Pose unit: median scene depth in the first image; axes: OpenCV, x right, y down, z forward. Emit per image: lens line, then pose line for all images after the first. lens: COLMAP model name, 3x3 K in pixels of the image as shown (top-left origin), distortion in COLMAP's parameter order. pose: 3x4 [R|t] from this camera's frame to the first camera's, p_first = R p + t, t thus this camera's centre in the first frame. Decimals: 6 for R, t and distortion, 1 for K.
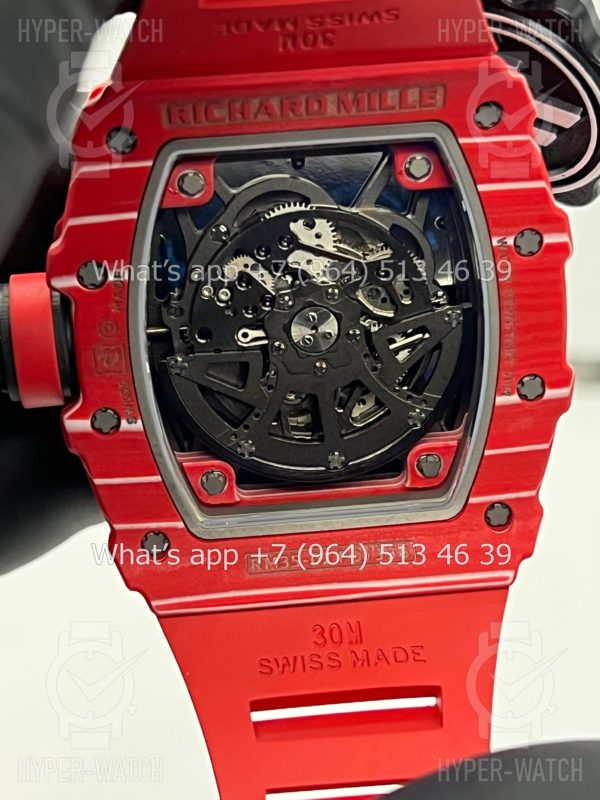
lens RADIAL K [[1917.7, 0, 300.0], [0, 1917.7, 402.5], [0, 0, 1]] dist [0.250461, 0.000000]
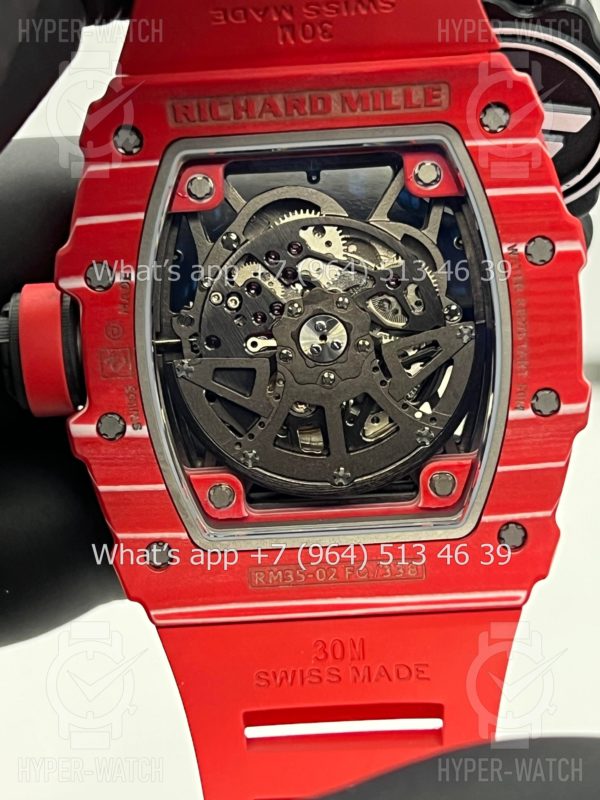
lens RADIAL K [[1917.7, 0, 300.5], [0, 1917.7, 398.9], [0, 0, 1]] dist [0.250461, 0.000000]
pose [[0.995204, 0.012792, -0.096984, 0.092525], [-0.025490, 0.991075, -0.130849, 0.122967], [0.094445, 0.132693, 0.986647, 0.027522]]
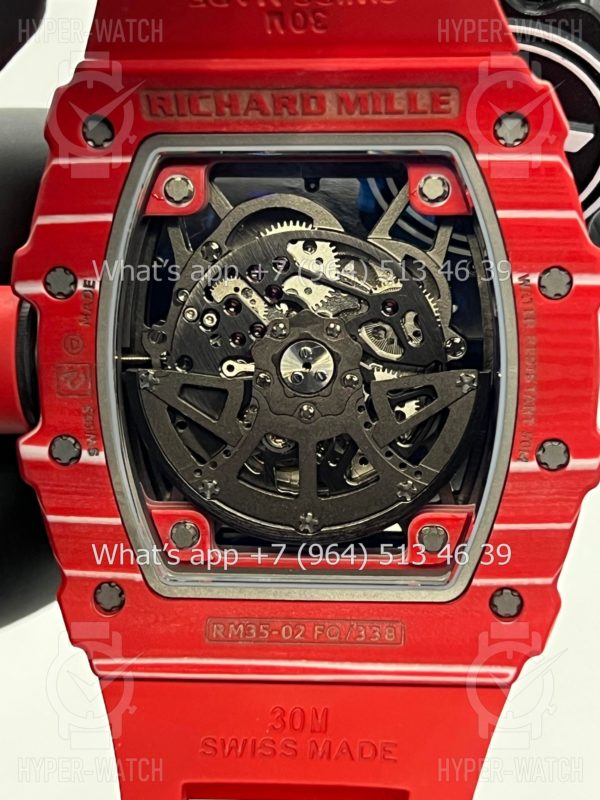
lens RADIAL K [[1917.7, 0, 297.2], [0, 1917.7, 398.6], [0, 0, 1]] dist [0.250461, 0.000000]
pose [[0.983827, 0.075461, -0.162449, 0.147798], [-0.096579, 0.987281, -0.126290, 0.088331], [0.150853, 0.139937, 0.978602, 0.140588]]
